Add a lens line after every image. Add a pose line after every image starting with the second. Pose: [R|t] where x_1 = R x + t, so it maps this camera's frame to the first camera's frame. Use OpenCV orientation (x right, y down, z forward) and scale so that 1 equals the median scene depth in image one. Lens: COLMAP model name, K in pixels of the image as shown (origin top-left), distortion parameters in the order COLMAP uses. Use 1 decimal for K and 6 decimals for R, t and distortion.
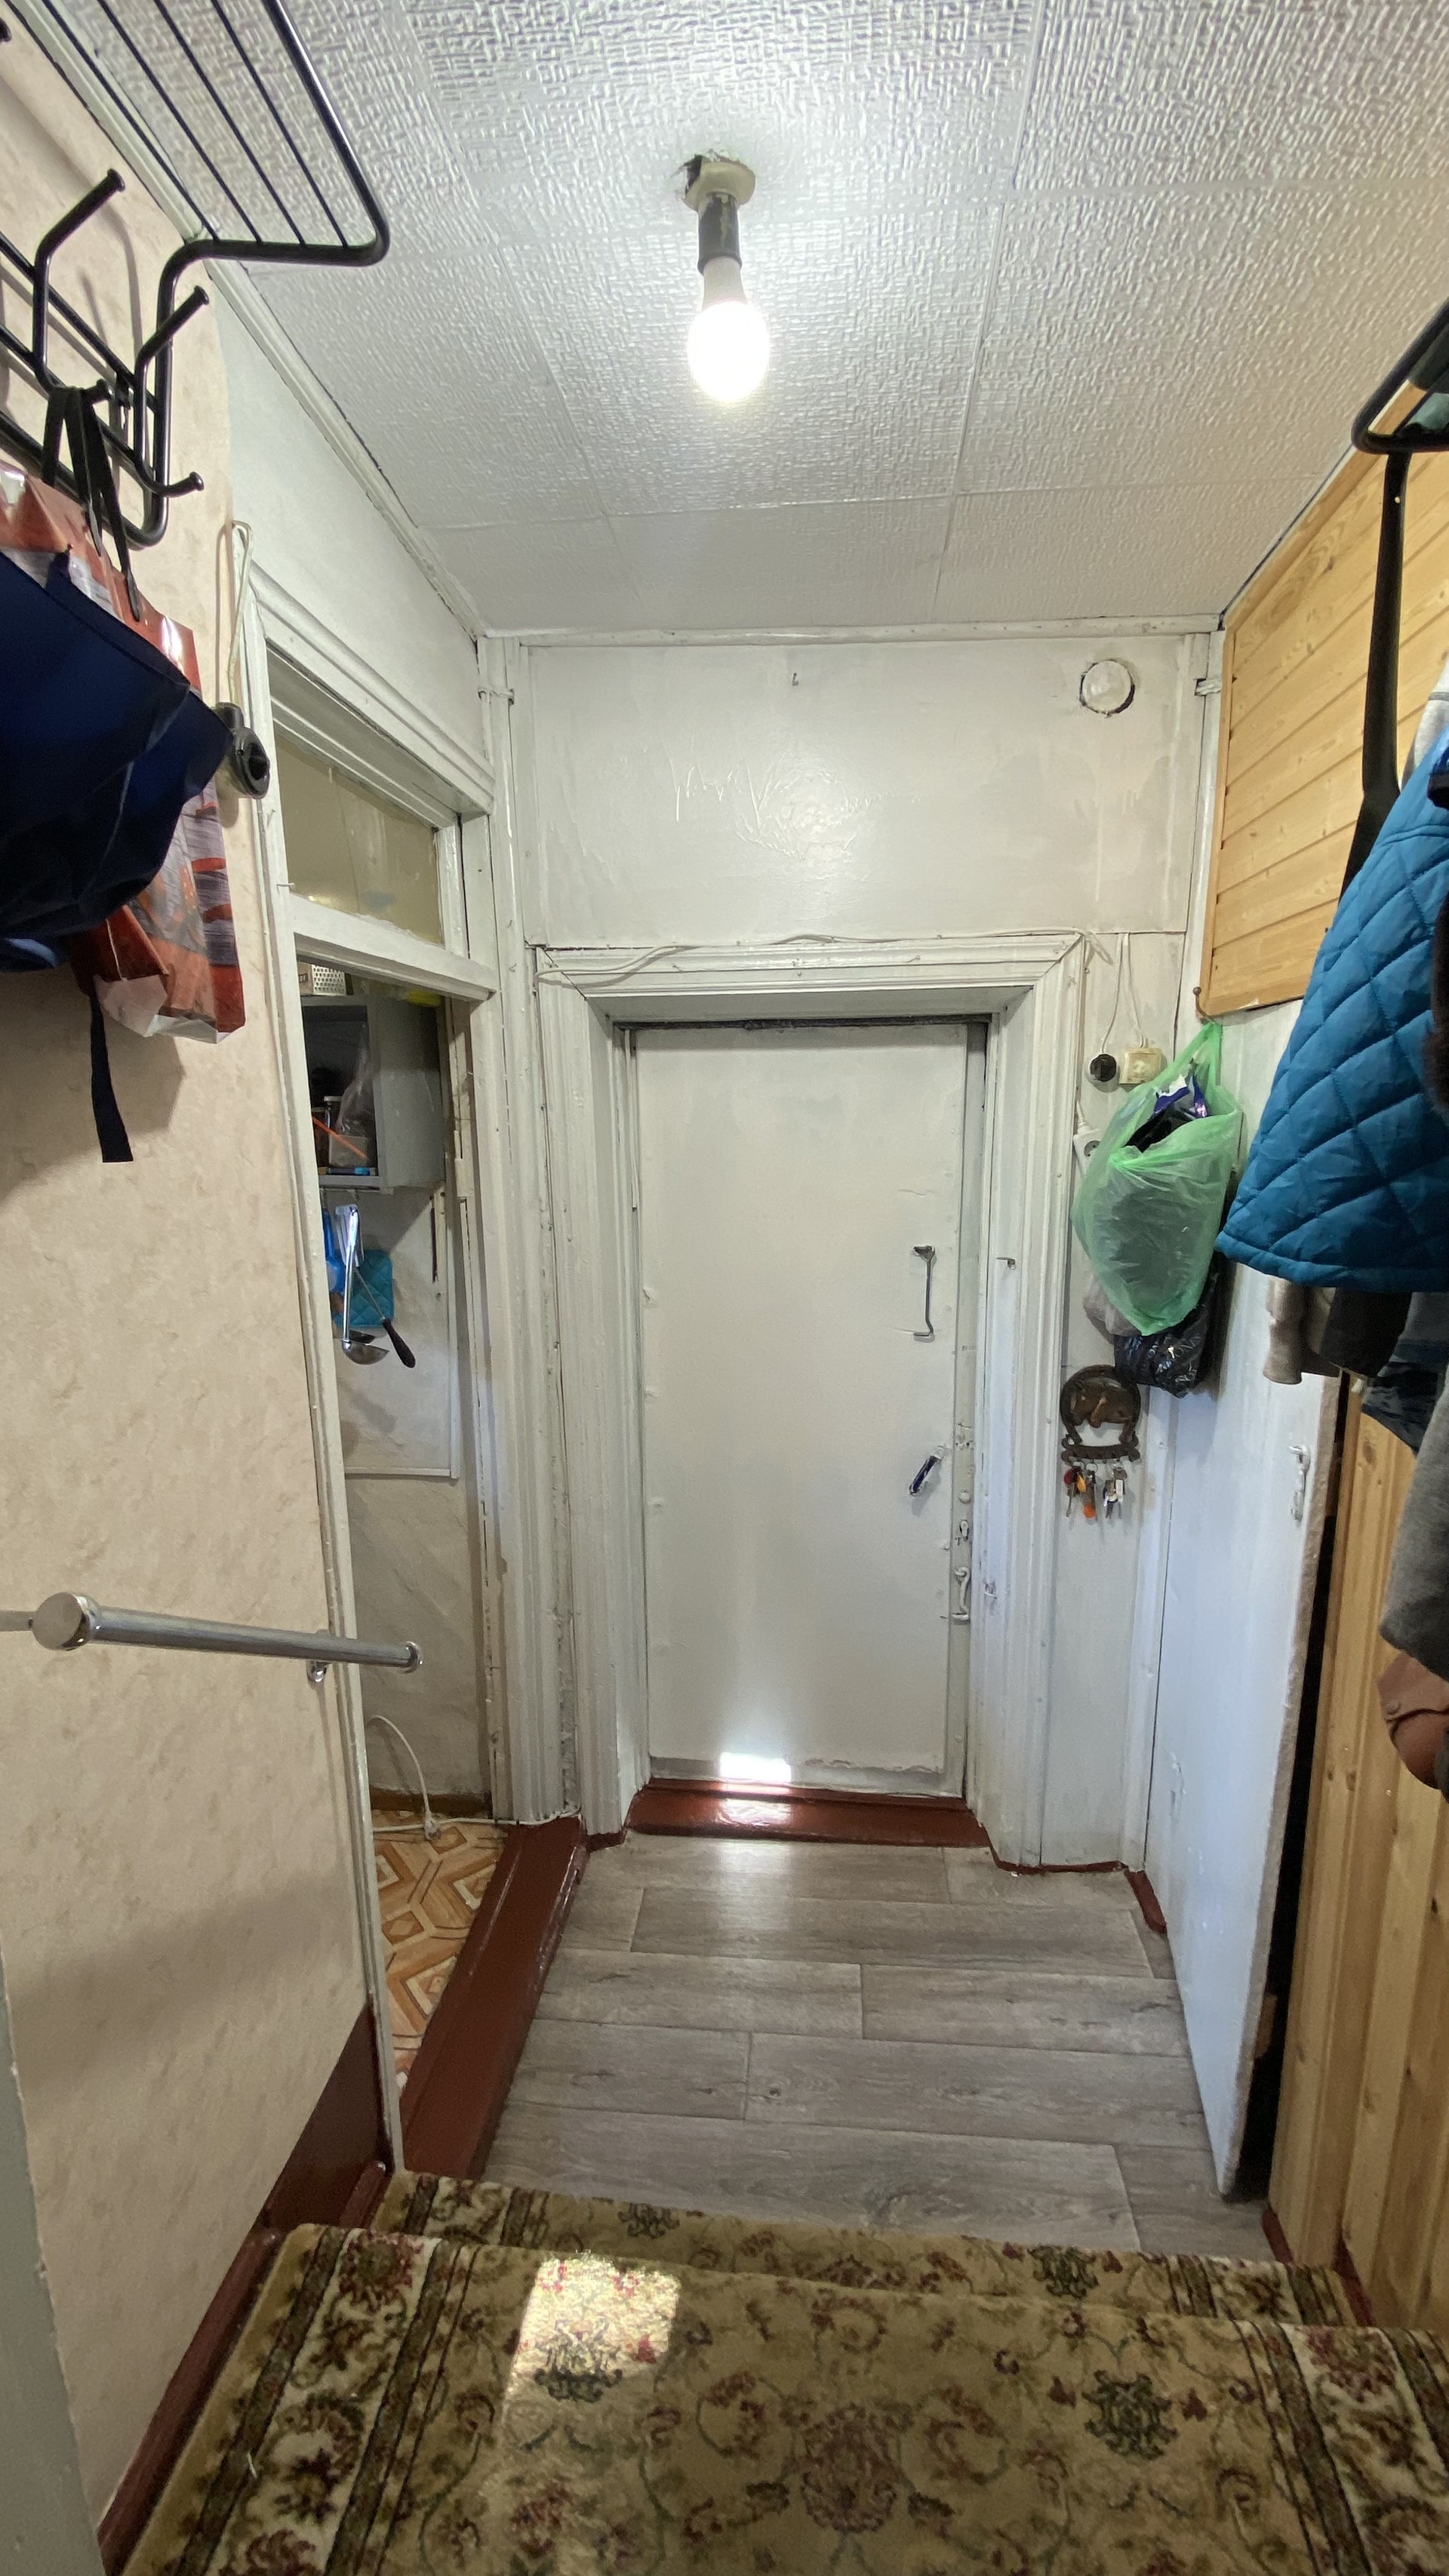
lens RADIAL K [[1040.5, 0, 719.2], [0, 1040.5, 1294.6], [0, 0, 1]] dist [0.000720, -0.013682]
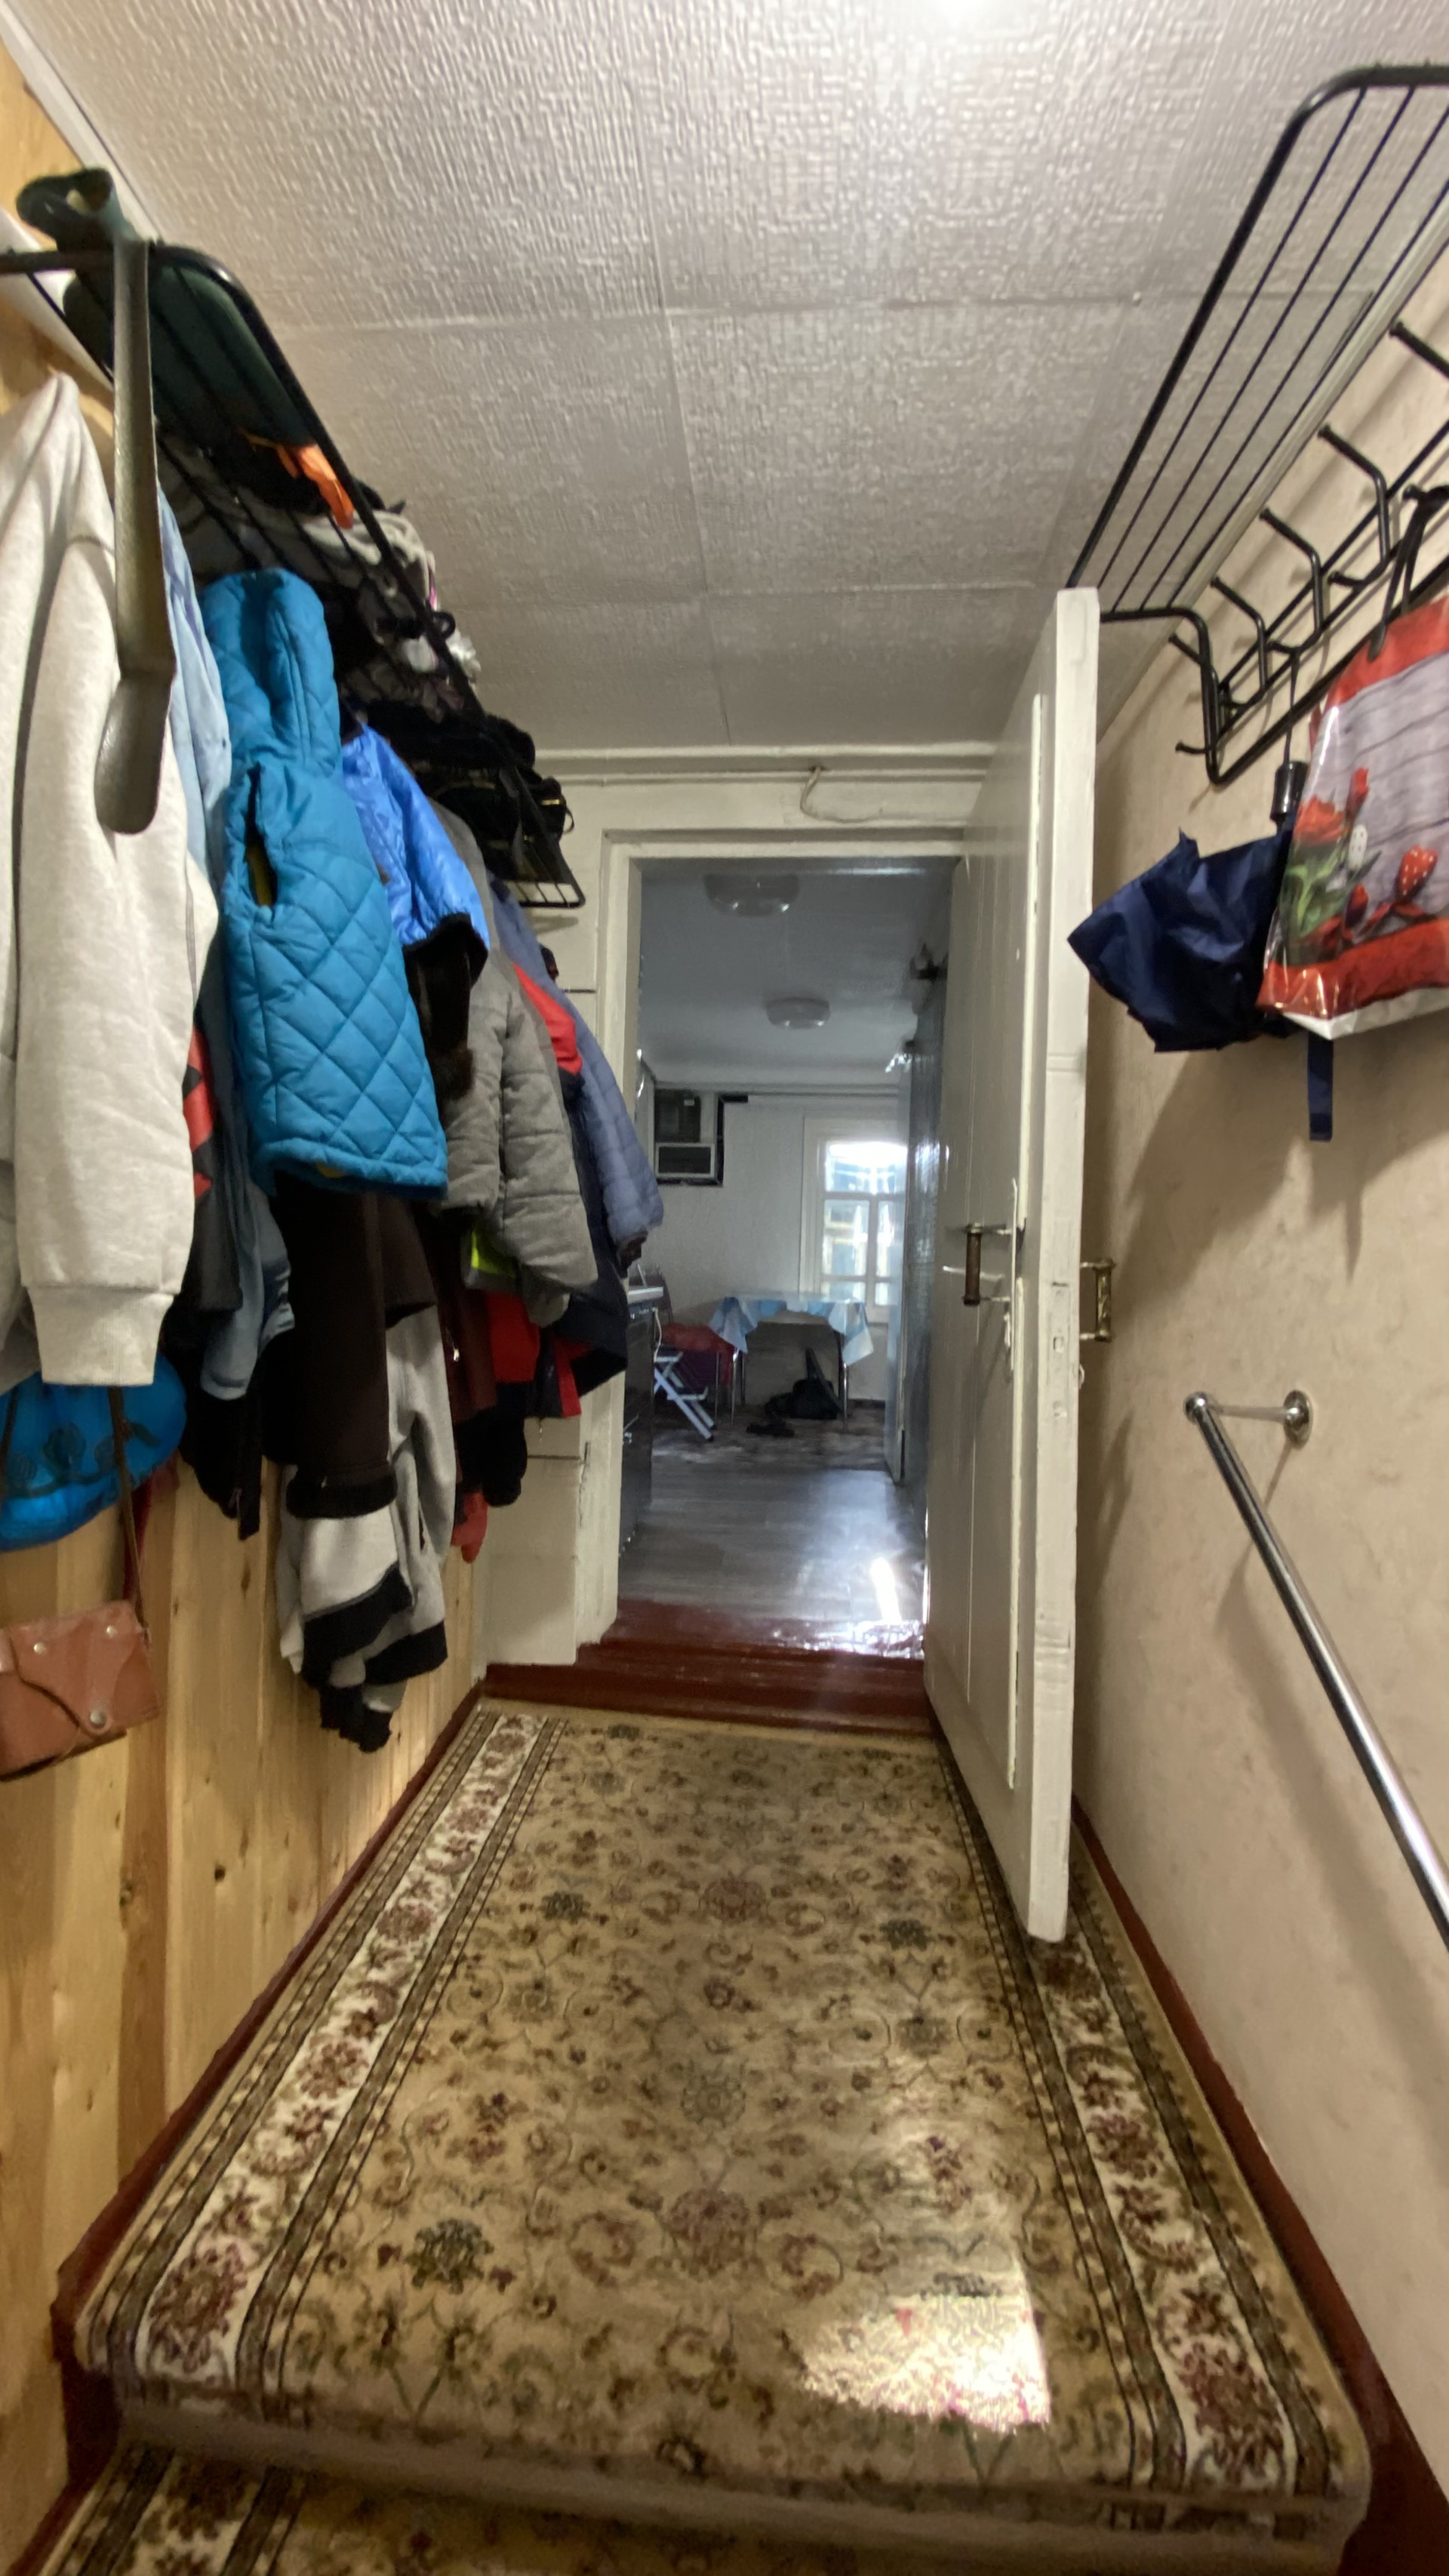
lens RADIAL K [[1040.5, 0, 727.2], [0, 1040.5, 1288.5], [0, 0, 1]] dist [0.000720, -0.013682]
pose [[-0.998516, -0.028434, -0.046451, 0.184721], [-0.037662, 0.976592, 0.211776, -0.160226], [0.039342, 0.213211, -0.976214, 1.863659]]
